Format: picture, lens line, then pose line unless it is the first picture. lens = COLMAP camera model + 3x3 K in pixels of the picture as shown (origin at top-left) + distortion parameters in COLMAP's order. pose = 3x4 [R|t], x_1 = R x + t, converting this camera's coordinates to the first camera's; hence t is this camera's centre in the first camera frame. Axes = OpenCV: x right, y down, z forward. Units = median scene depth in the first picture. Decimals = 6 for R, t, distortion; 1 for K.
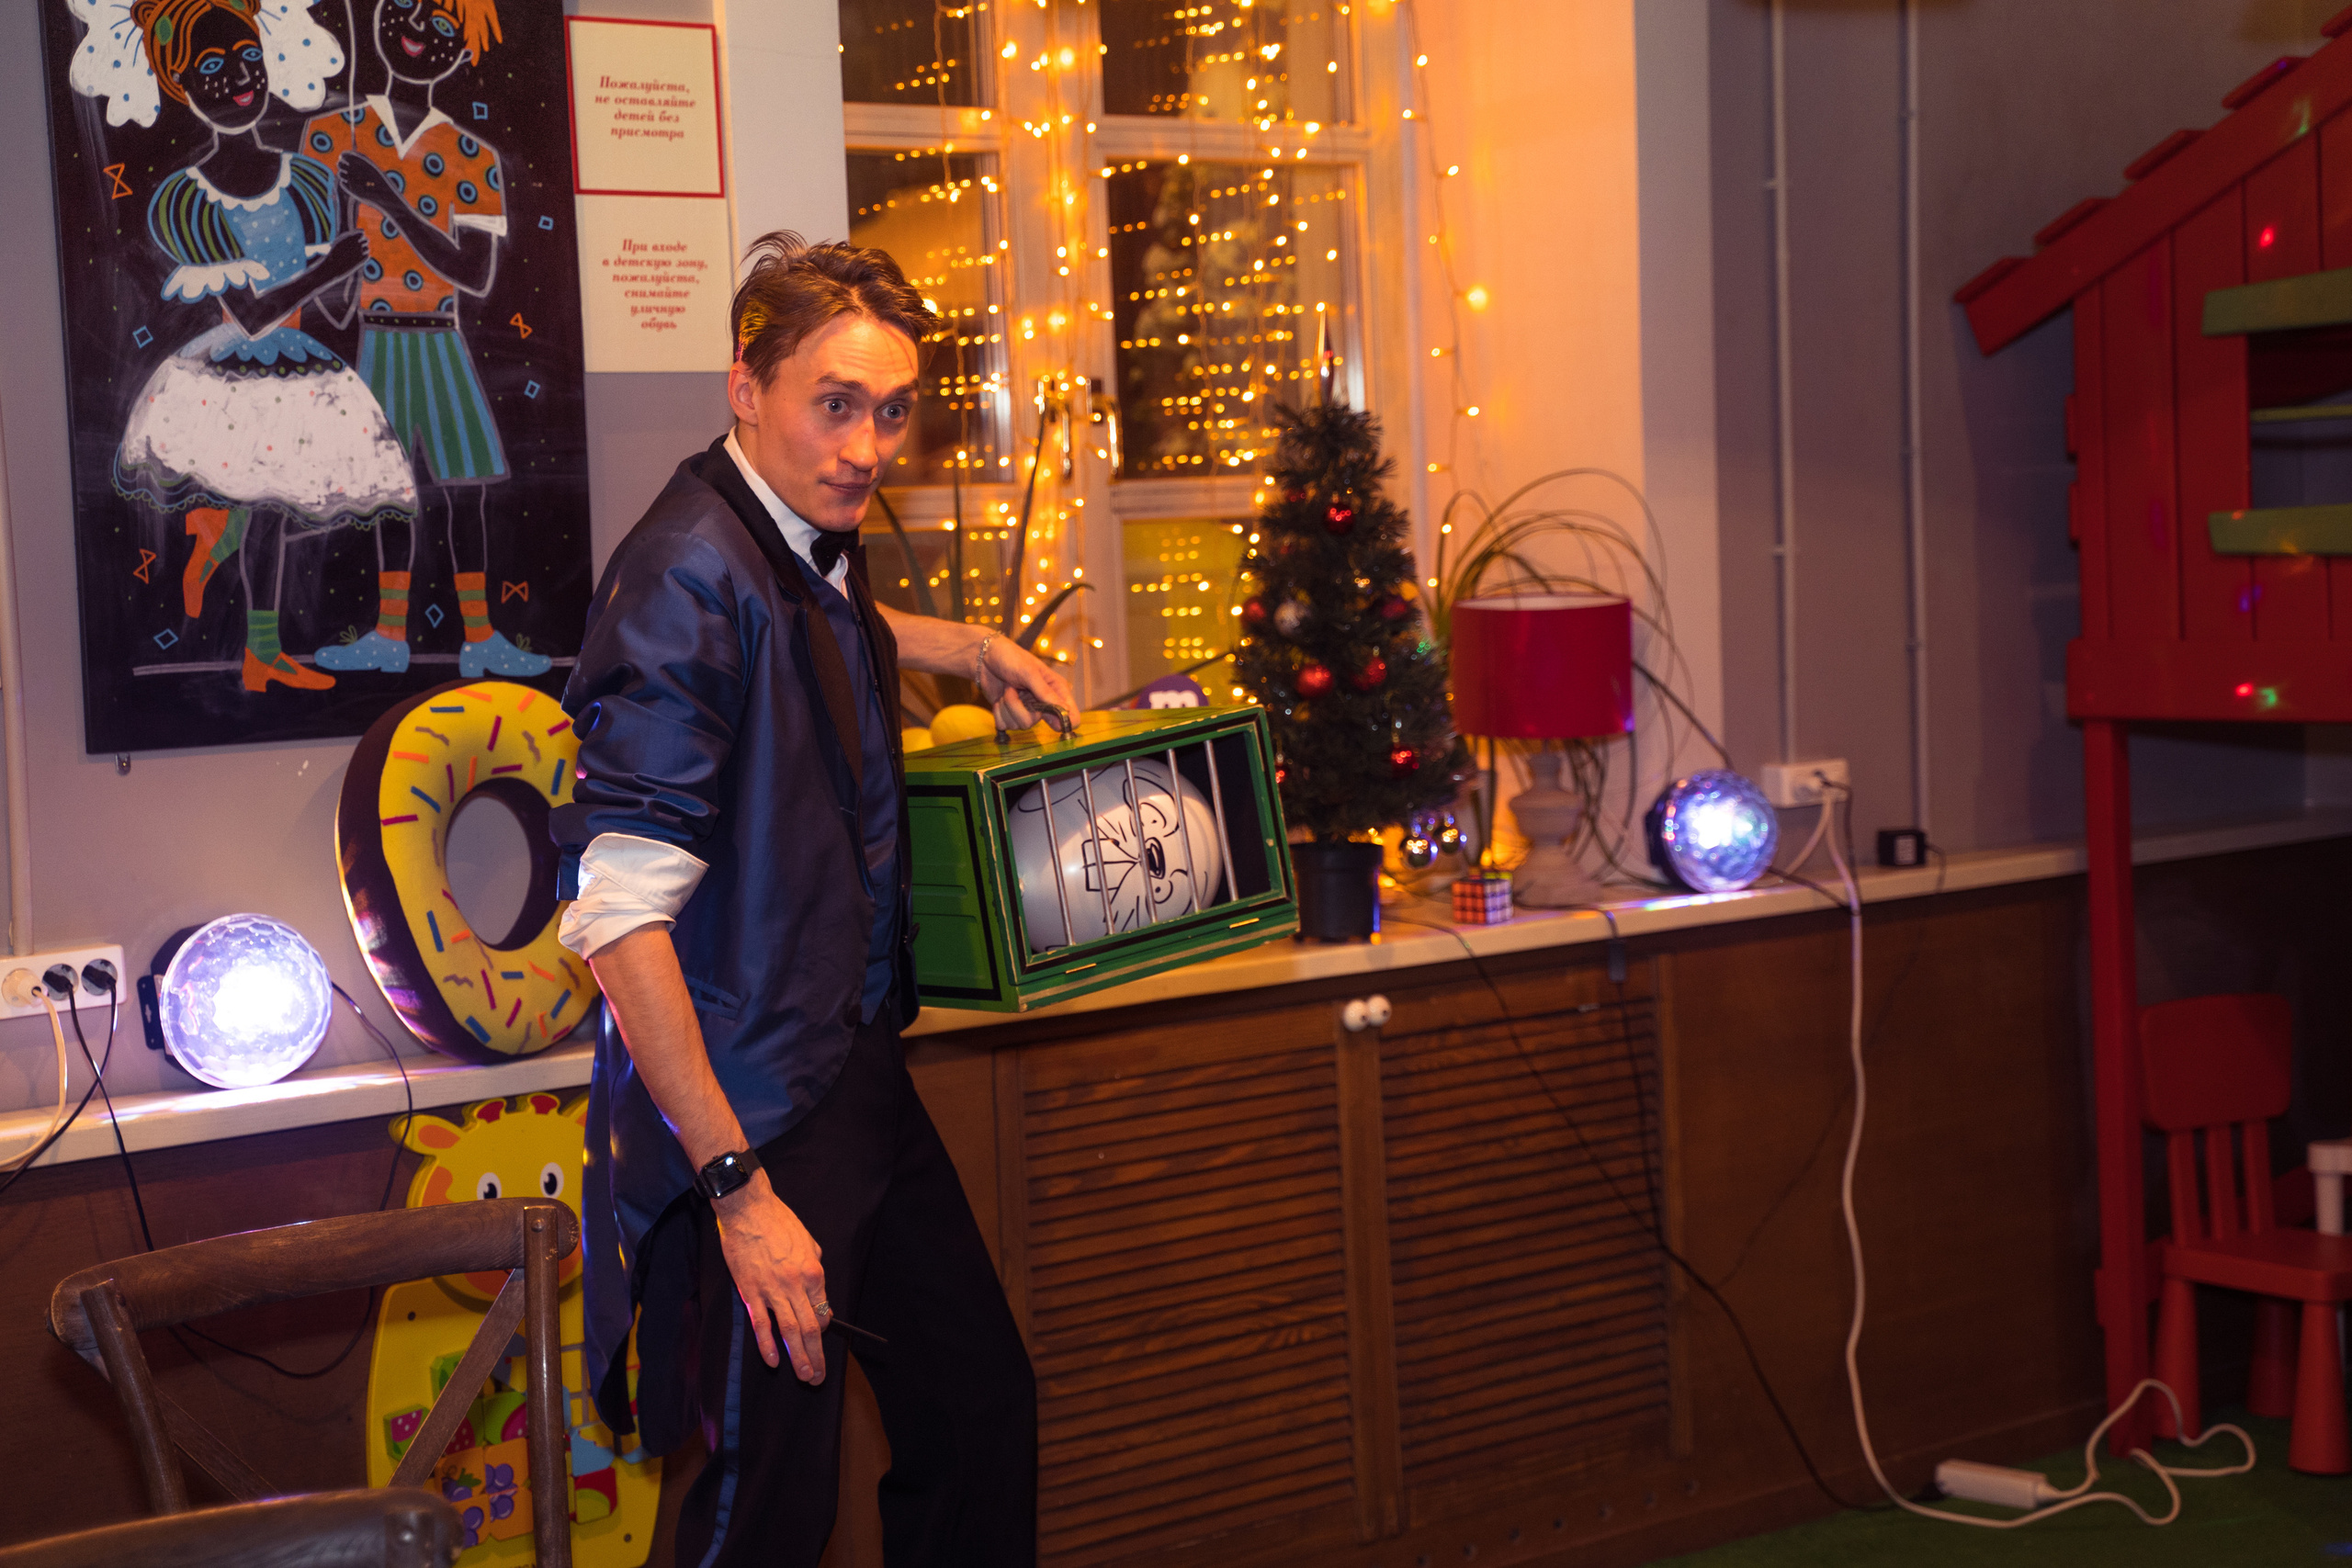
lens RADIAL K [[3928.1, 0, 1195.5], [0, 3928.1, 763.1], [0, 0, 1]] dist [0.186441, 0.000000]
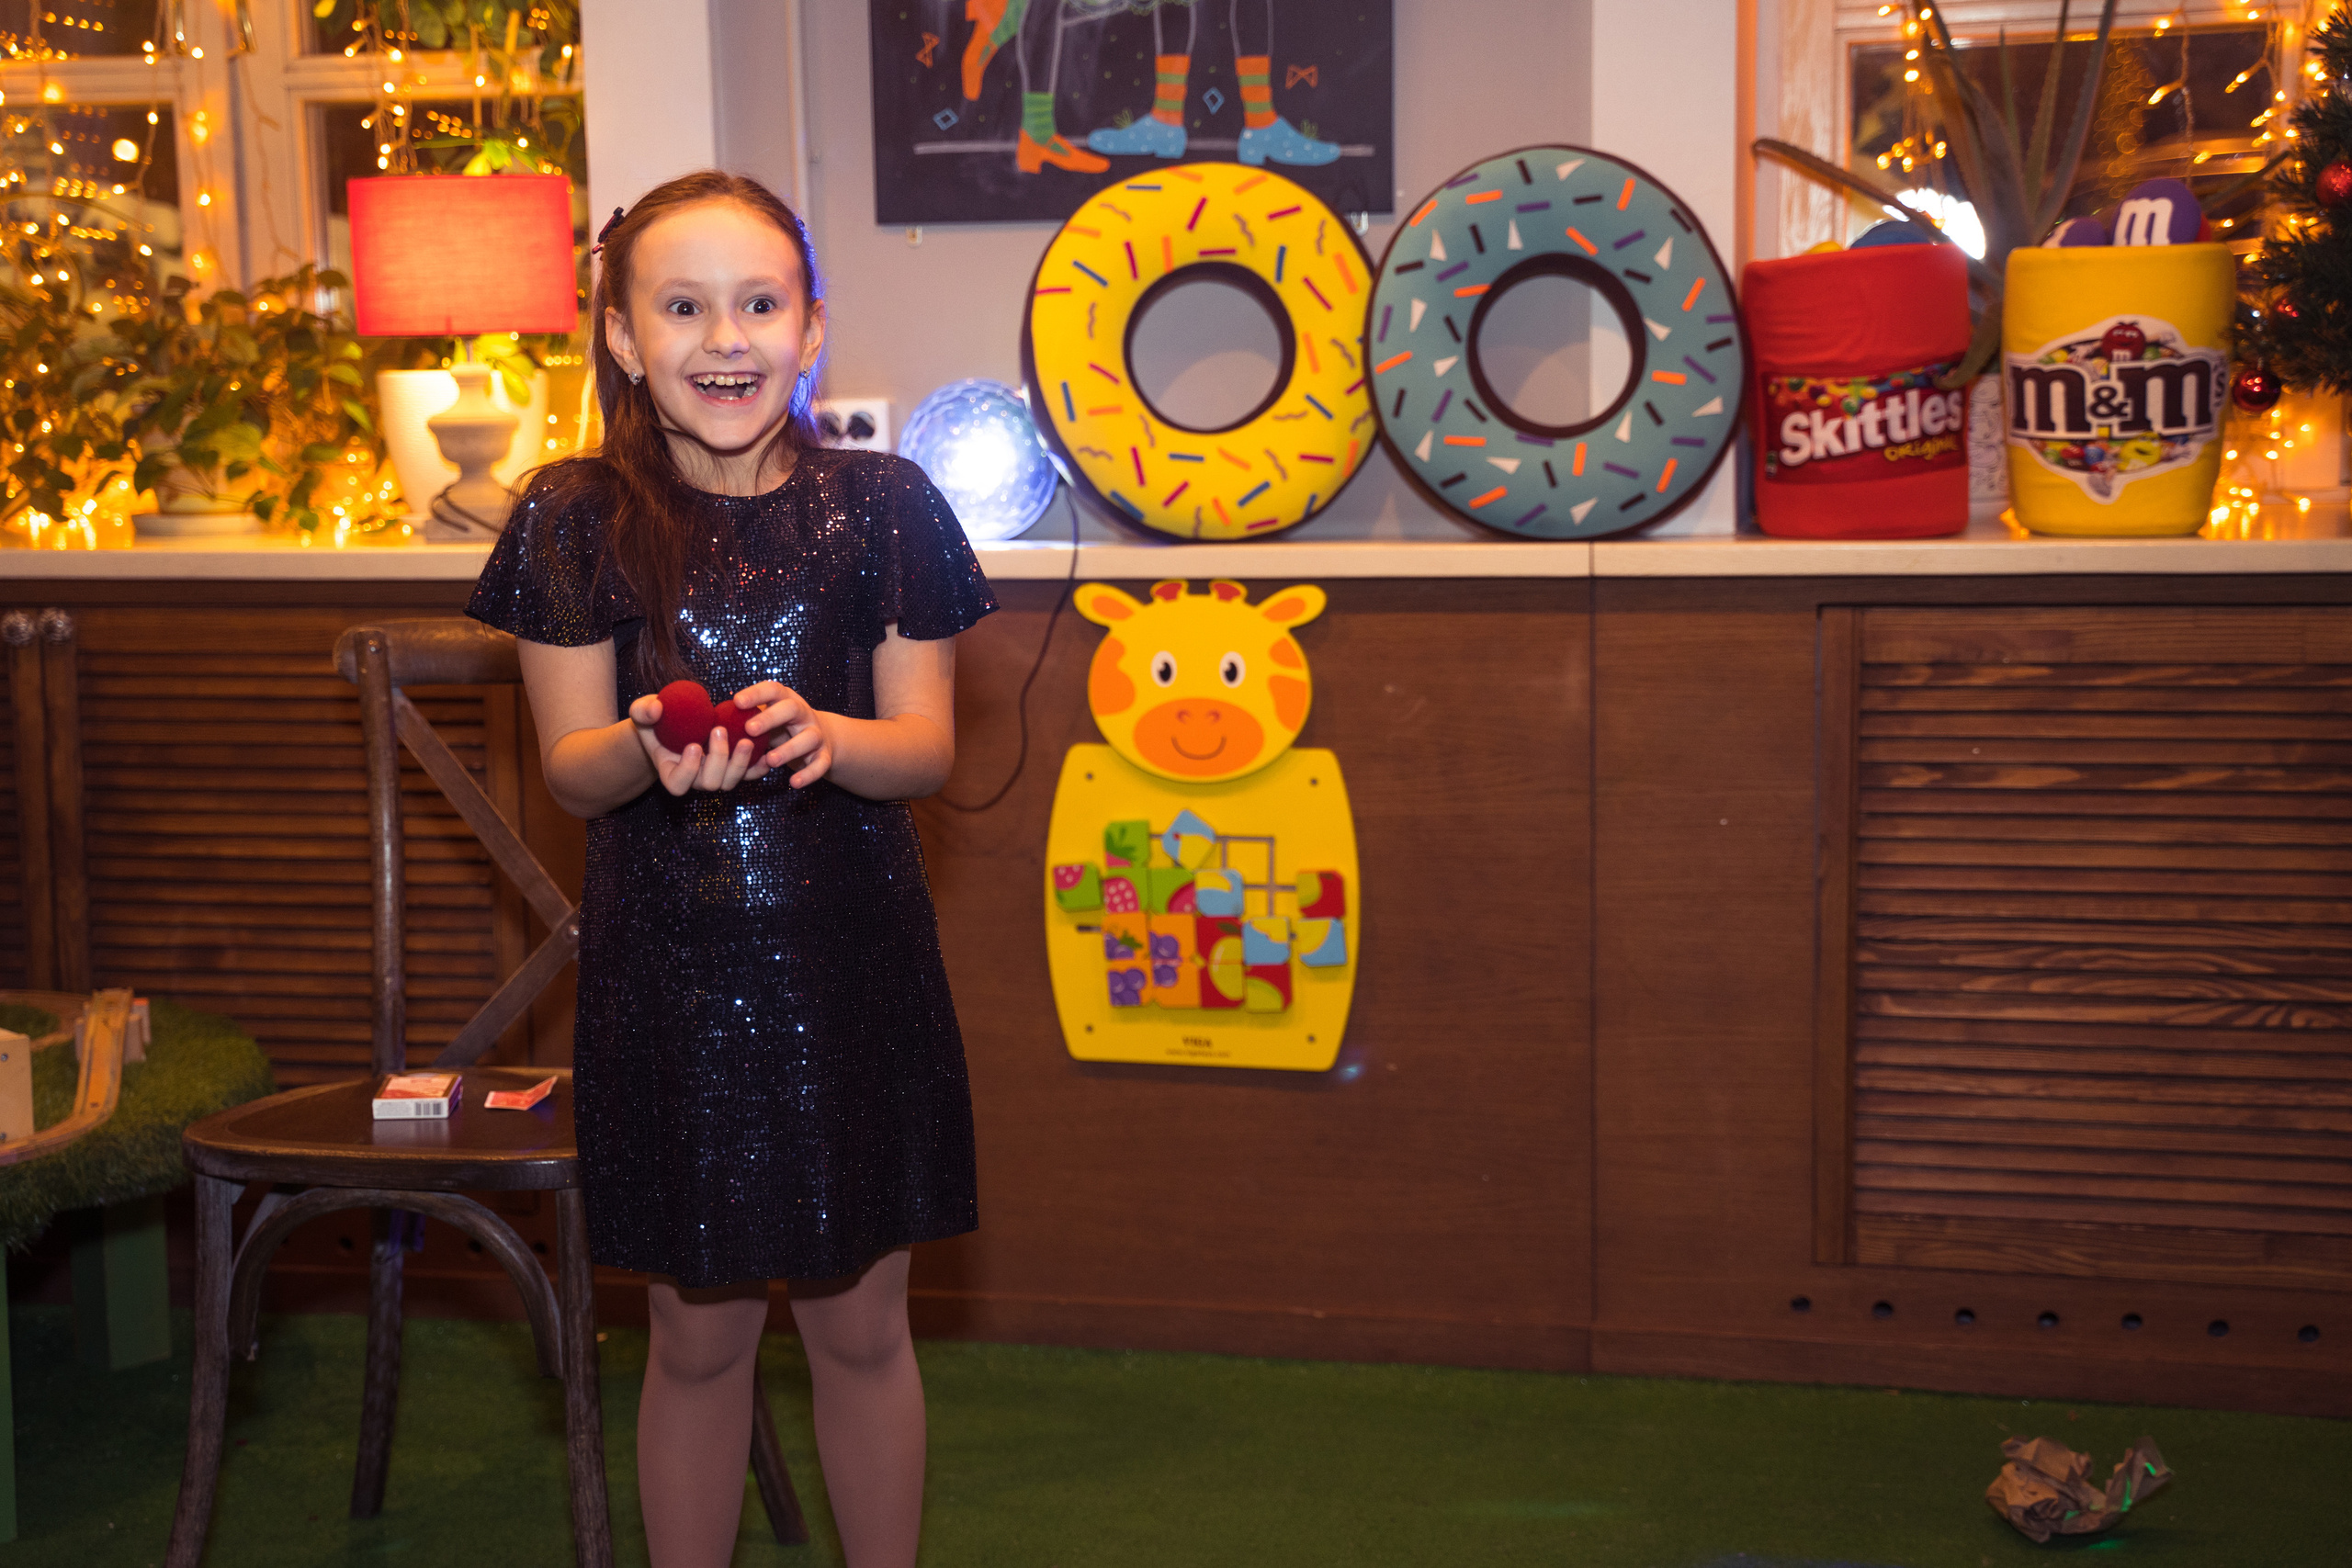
lens RADIAL K [[3351.5, 0, 1168.4], [0, 3351.5, 761.6], [0, 0, 1]] dist [0.111169, 0.000000]
pose [[0.598663, 0.124721, -0.791231, 0.433809], [-0.058539, 0.991974, 0.112072, 0.029806], [0.798859, -0.020775, 0.601160, 0.410539]]
